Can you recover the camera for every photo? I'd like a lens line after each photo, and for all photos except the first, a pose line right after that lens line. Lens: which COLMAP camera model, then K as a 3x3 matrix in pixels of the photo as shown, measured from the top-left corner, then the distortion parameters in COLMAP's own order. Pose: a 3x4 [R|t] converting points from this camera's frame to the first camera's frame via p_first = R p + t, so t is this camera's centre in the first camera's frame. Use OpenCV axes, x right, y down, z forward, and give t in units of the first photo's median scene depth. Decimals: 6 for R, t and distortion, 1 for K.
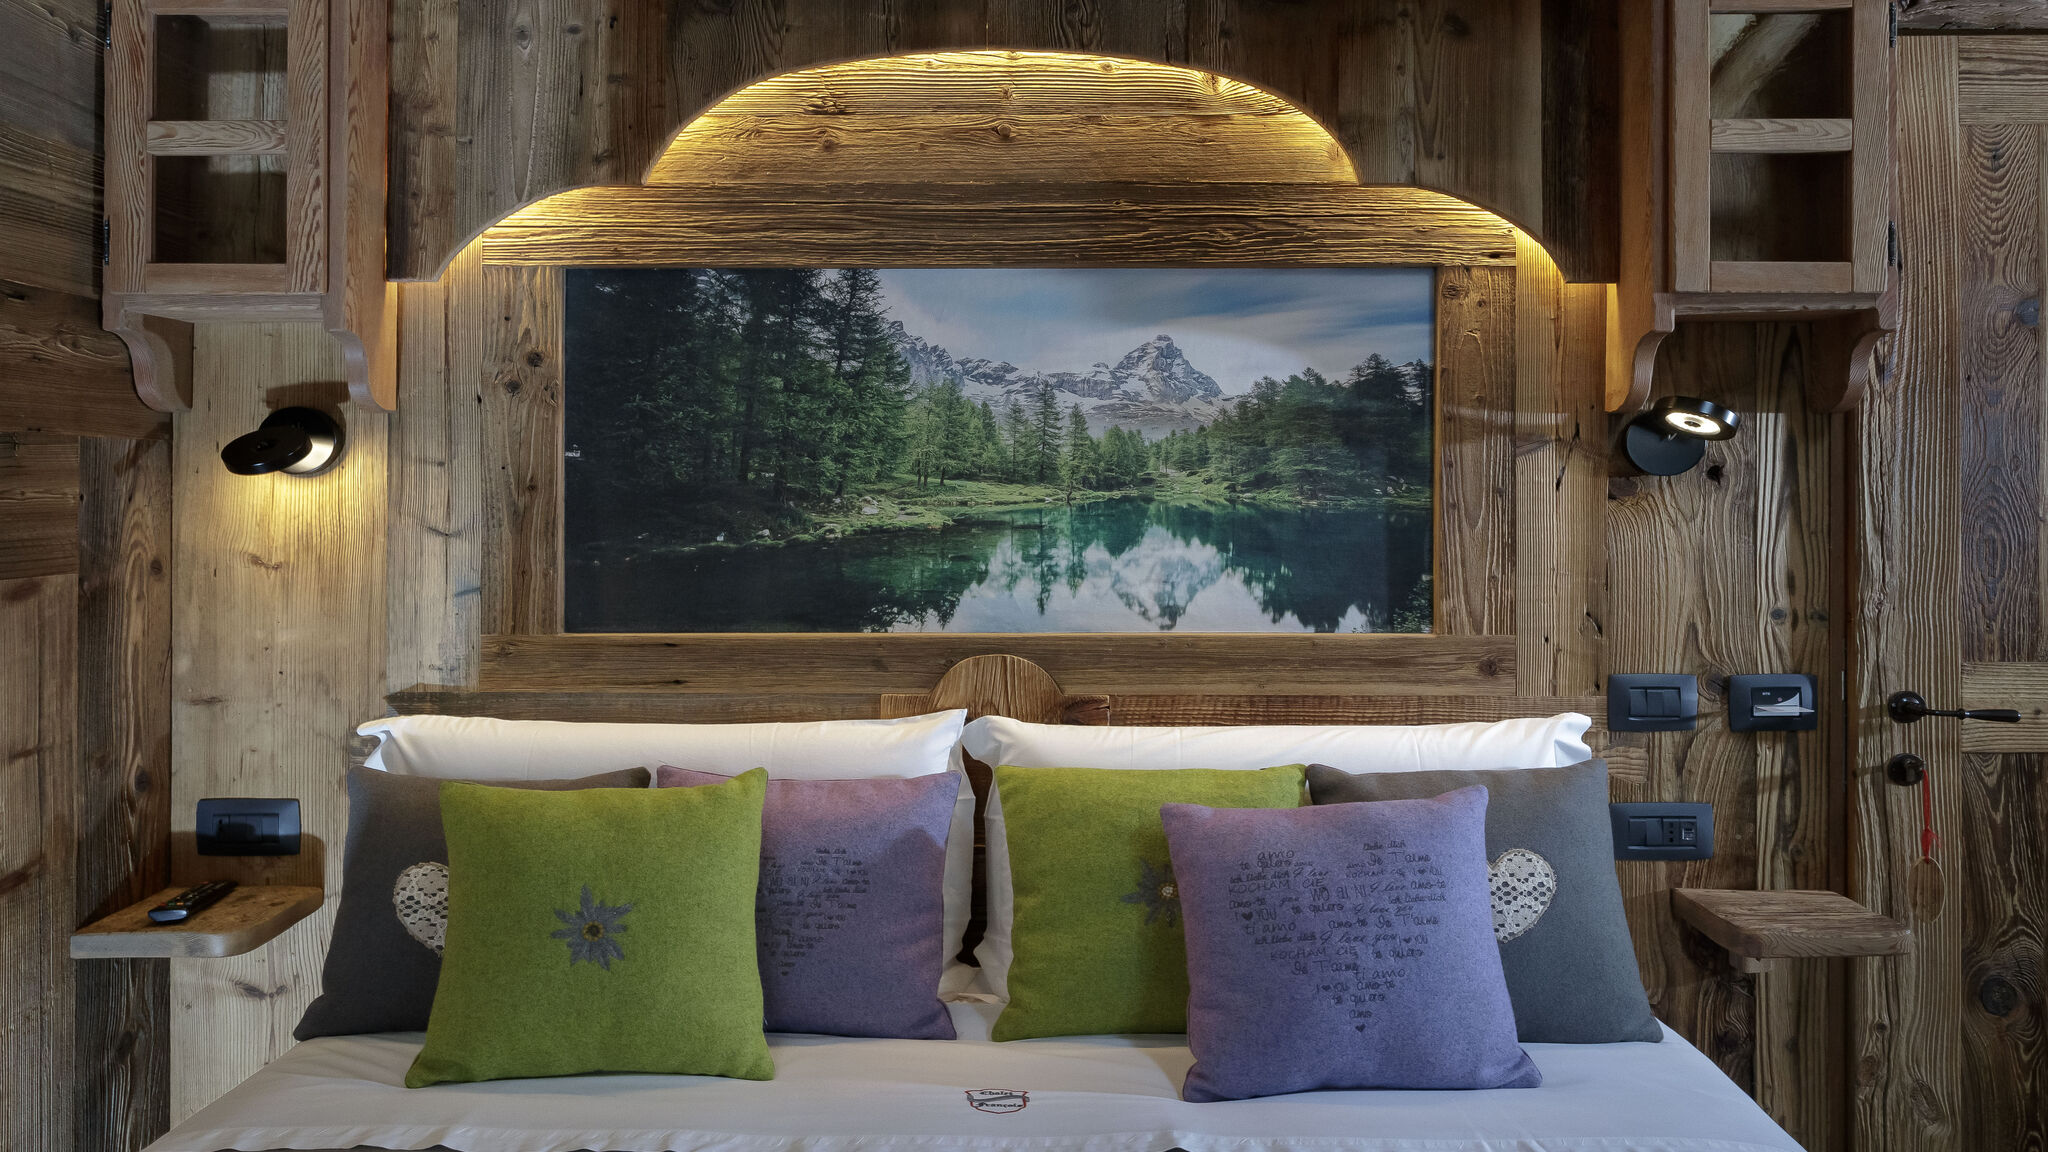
lens RADIAL K [[1471.0, 0, 883.9], [0, 1471.0, 492.8], [0, 0, 1]] dist [-0.002967, -0.005125]
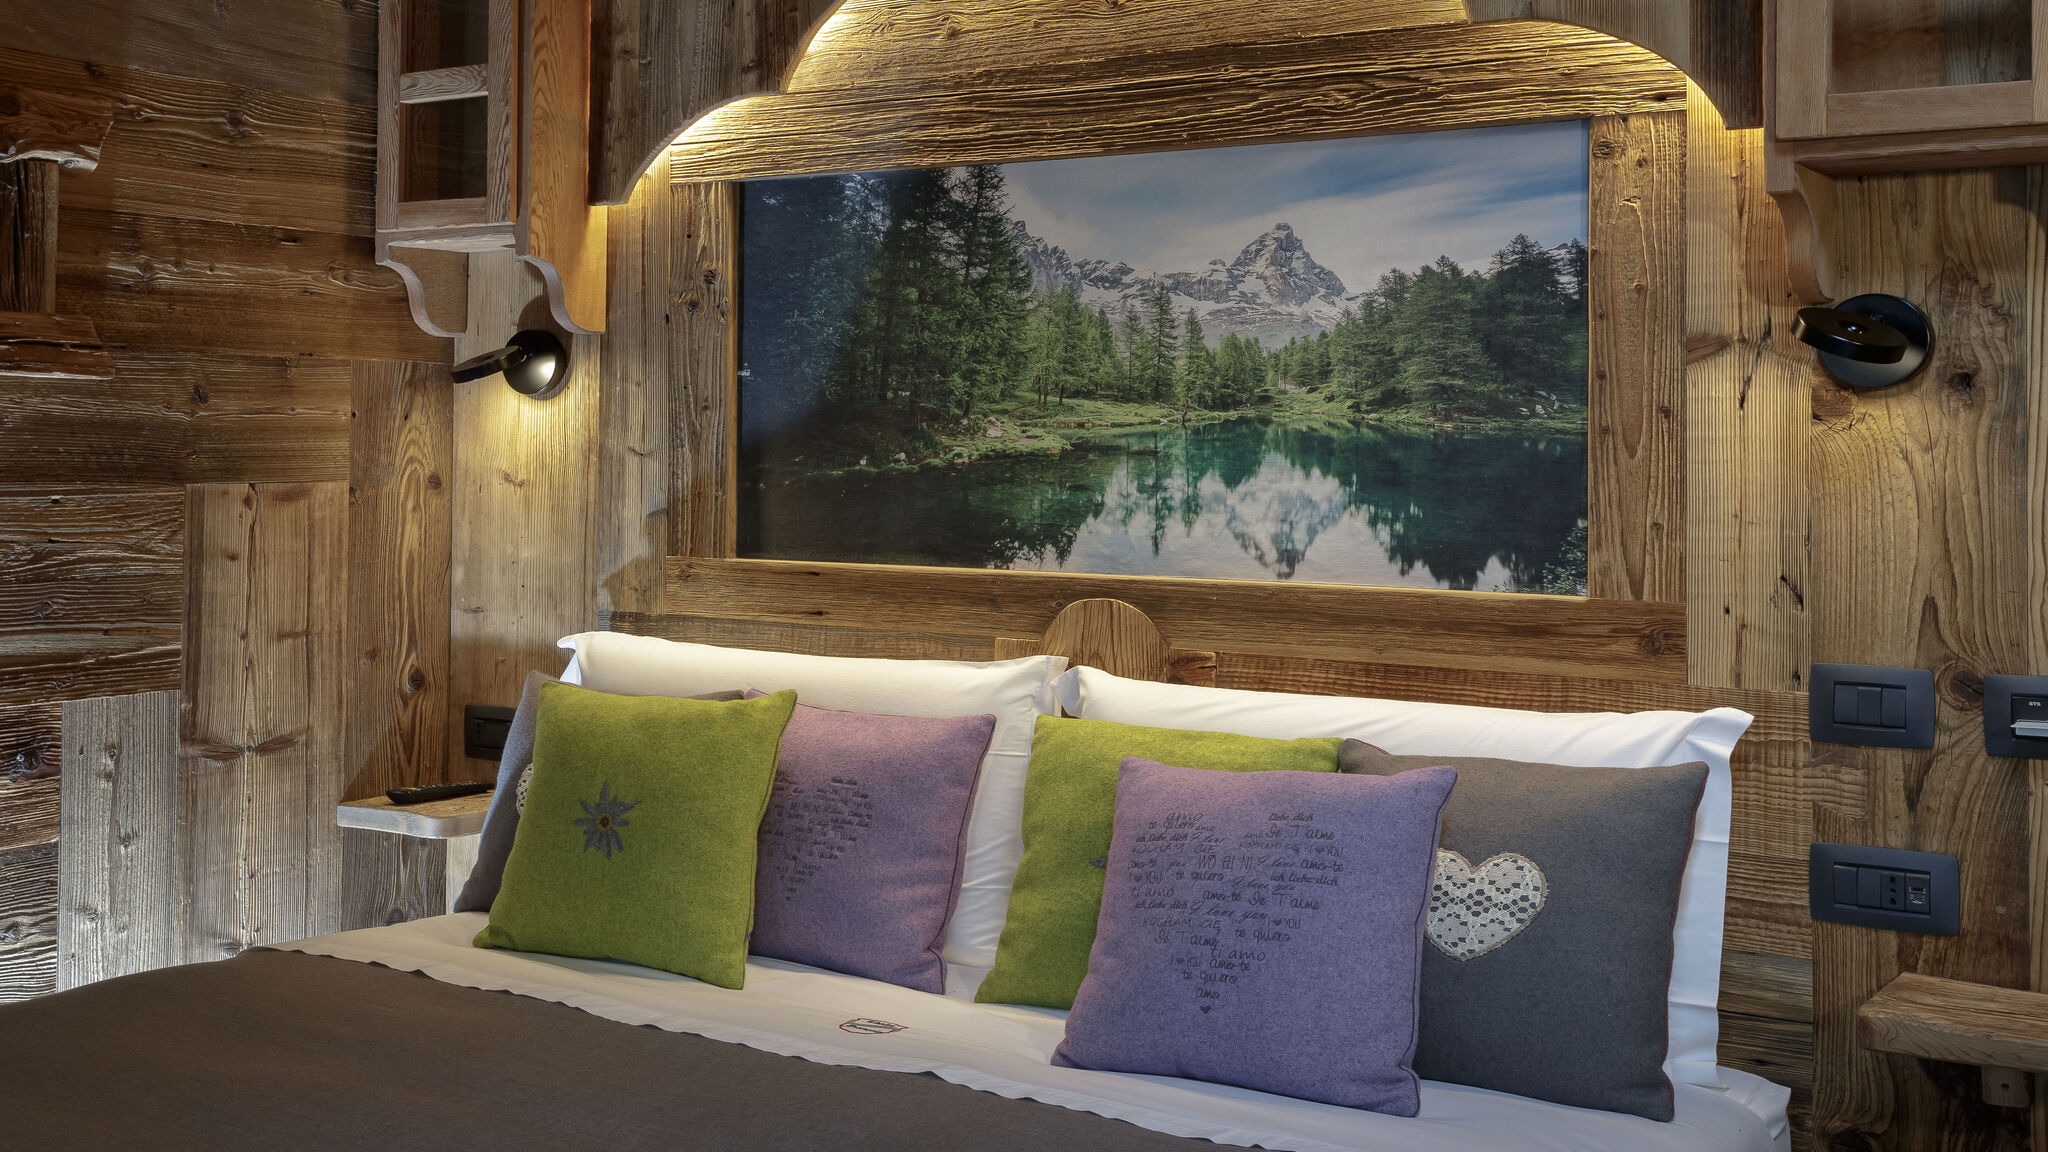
lens RADIAL K [[2364.1, 0, 840.2], [0, 2364.1, 451.1], [0, 0, 1]] dist [0.018804, 0.000000]
pose [[0.806206, 0.010420, -0.591543, 0.781783], [-0.013054, 0.999915, -0.000177, 0.024937], [0.591491, 0.007865, 0.806274, -0.223730]]
